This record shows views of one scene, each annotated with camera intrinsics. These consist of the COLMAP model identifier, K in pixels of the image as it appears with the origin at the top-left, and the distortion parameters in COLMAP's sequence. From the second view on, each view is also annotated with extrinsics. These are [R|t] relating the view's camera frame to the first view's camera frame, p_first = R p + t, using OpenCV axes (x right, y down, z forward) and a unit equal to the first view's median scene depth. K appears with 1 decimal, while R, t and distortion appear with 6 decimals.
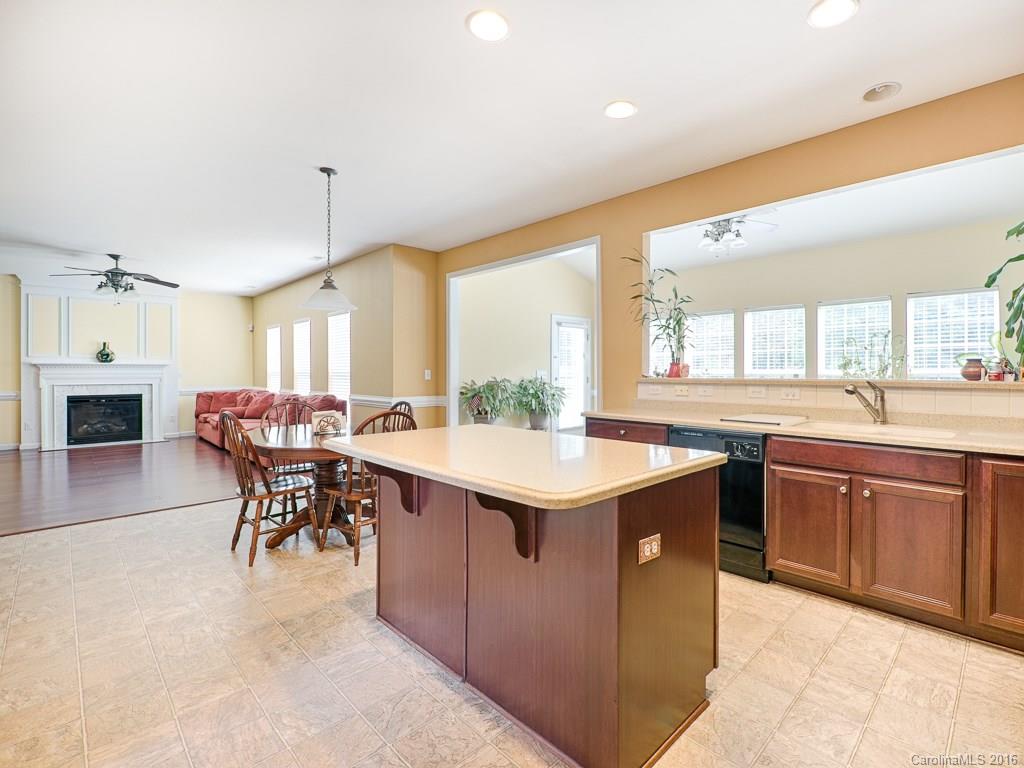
lens RADIAL K [[470.0, 0, 518.2], [0, 470.0, 379.4], [0, 0, 1]] dist [-0.004656, -0.000605]
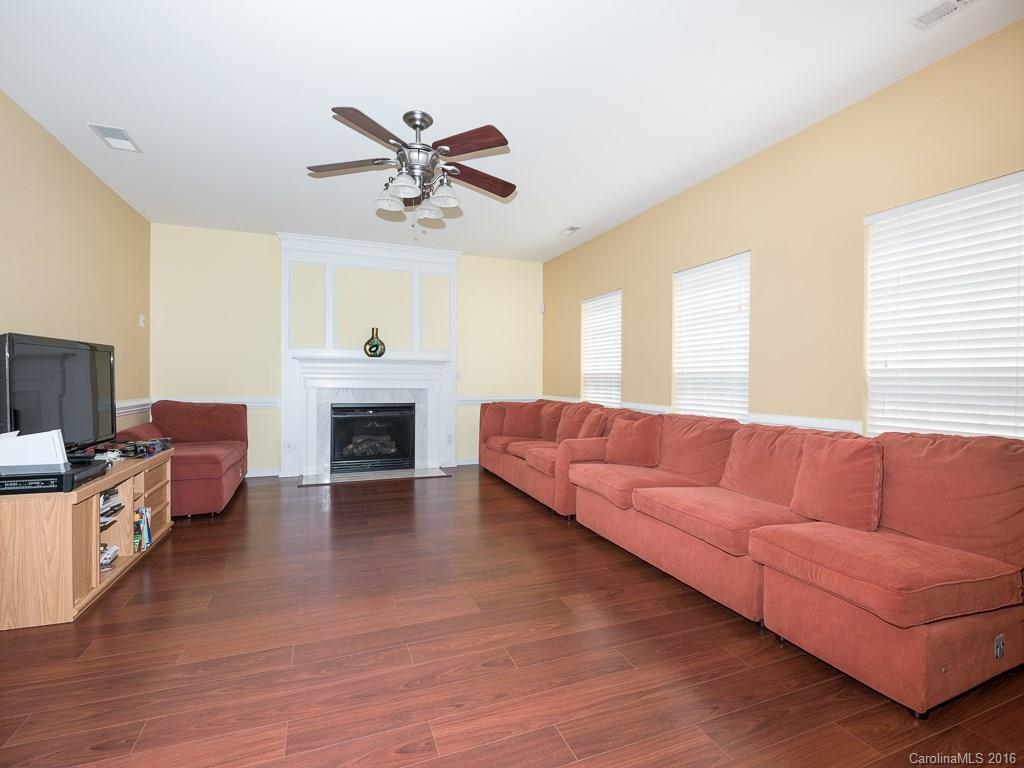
lens RADIAL K [[470.0, 0, 508.7], [0, 470.0, 382.8], [0, 0, 1]] dist [-0.004656, -0.000605]
pose [[0.919288, 0.013935, -0.393338, -0.412330], [-0.013895, 0.999899, 0.002949, -0.002389], [0.393340, 0.002754, 0.919389, 0.425223]]
